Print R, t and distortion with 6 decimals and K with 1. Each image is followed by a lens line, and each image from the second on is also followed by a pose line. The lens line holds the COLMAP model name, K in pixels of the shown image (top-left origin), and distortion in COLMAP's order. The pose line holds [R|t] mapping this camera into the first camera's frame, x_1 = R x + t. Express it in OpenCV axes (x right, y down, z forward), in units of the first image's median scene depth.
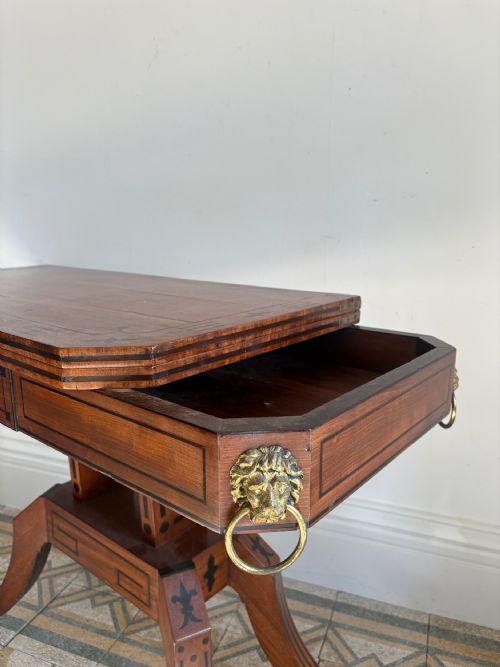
lens RADIAL K [[482.5, 0, 258.6], [0, 482.5, 352.0], [0, 0, 1]] dist [0.027538, -0.046051]
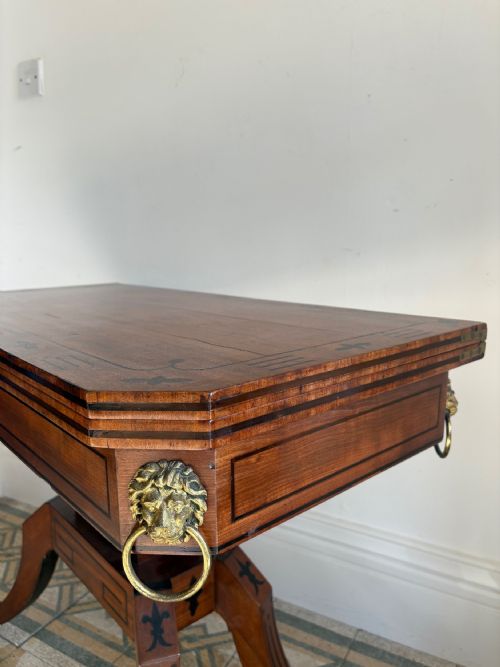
lens RADIAL K [[482.5, 0, 262.8], [0, 482.5, 350.2], [0, 0, 1]] dist [0.027538, -0.046051]
pose [[0.987058, 0.029469, -0.157635, 0.195759], [-0.036826, 0.998354, -0.043959, 0.011081], [0.156080, 0.049195, 0.986519, 0.062930]]
